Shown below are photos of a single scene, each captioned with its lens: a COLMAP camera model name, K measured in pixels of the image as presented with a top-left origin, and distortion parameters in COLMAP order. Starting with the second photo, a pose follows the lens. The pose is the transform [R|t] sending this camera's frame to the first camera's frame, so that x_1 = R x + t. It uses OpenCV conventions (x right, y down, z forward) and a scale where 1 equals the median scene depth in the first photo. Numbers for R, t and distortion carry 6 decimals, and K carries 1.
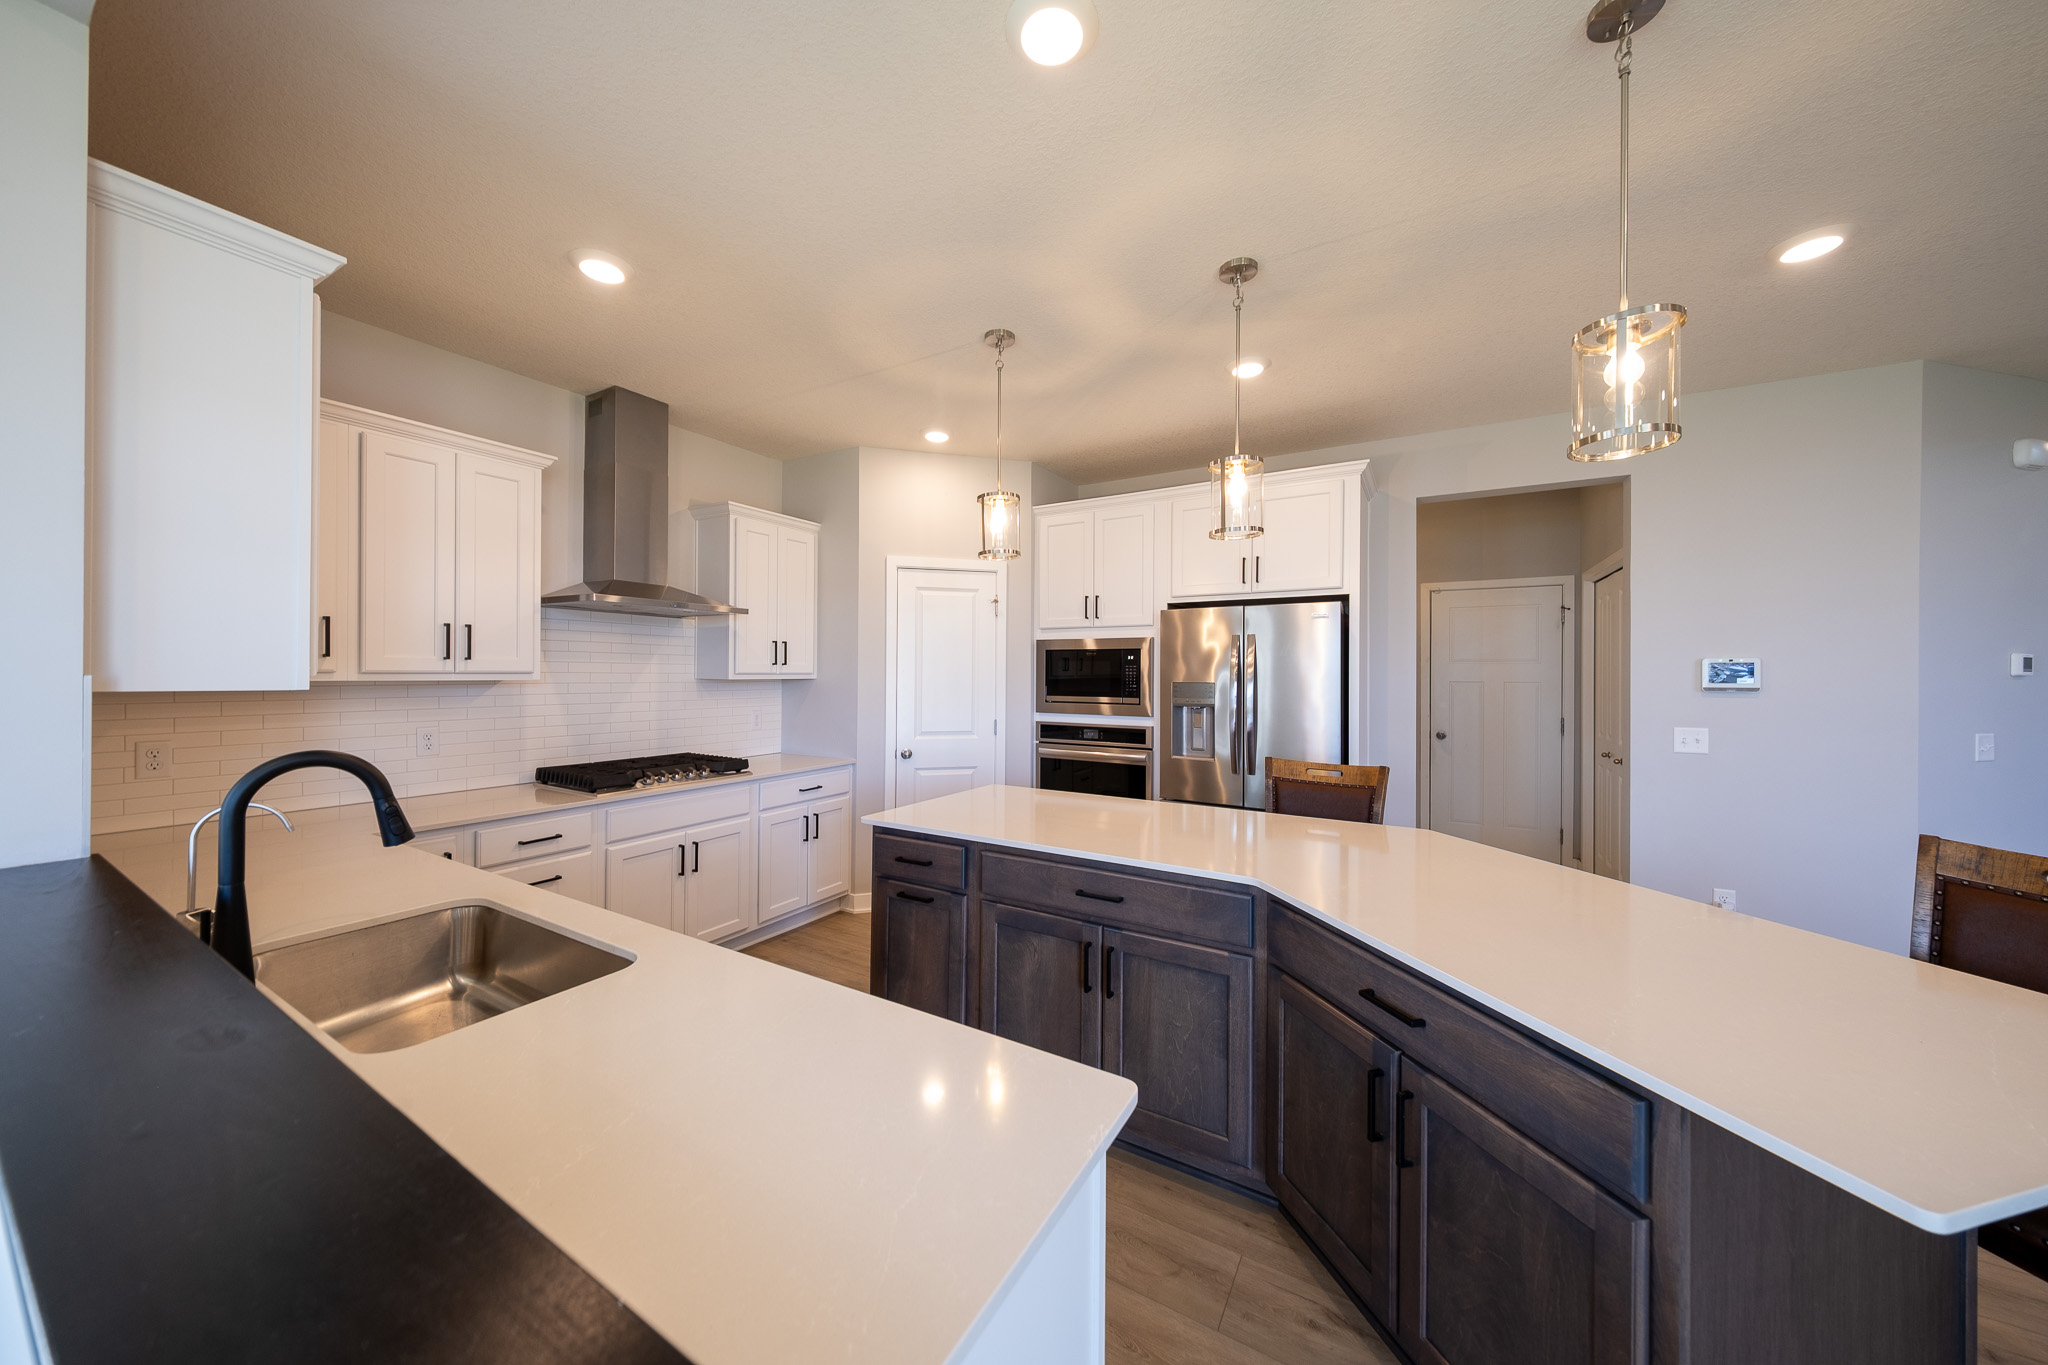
lens RADIAL K [[690.4, 0, 1021.0], [0, 690.4, 669.2], [0, 0, 1]] dist [0.005291, -0.000010]
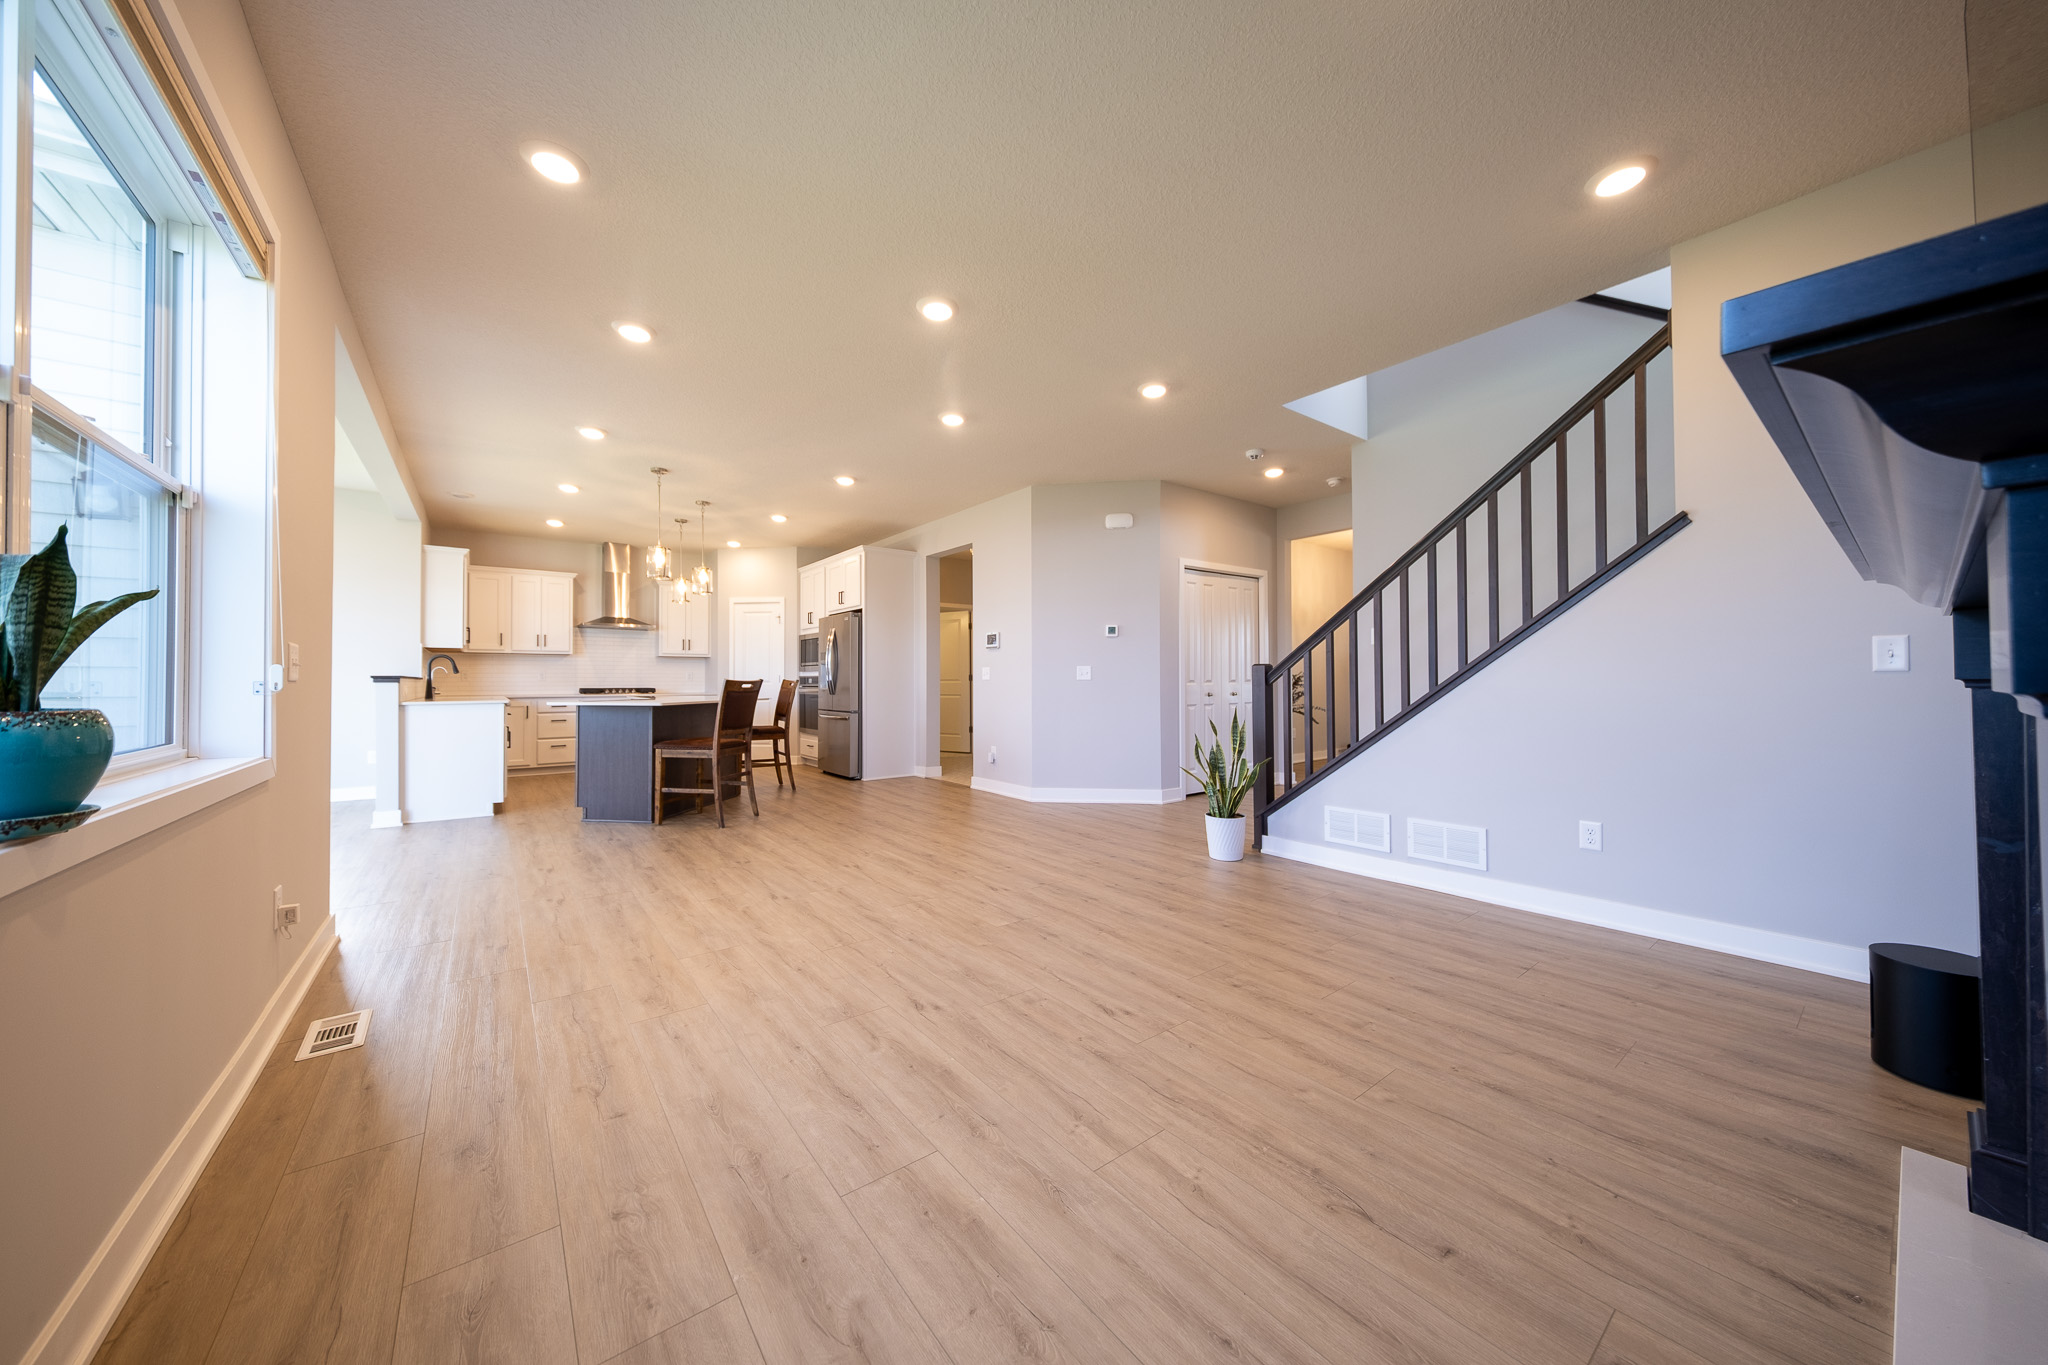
lens RADIAL K [[690.4, 0, 1027.0], [0, 690.4, 676.1], [0, 0, 1]] dist [0.005291, -0.000010]
pose [[0.932088, -0.010325, -0.362086, 1.833462], [0.009915, 0.999946, -0.002991, 0.119201], [0.362097, -0.000802, 0.932140, -0.846200]]
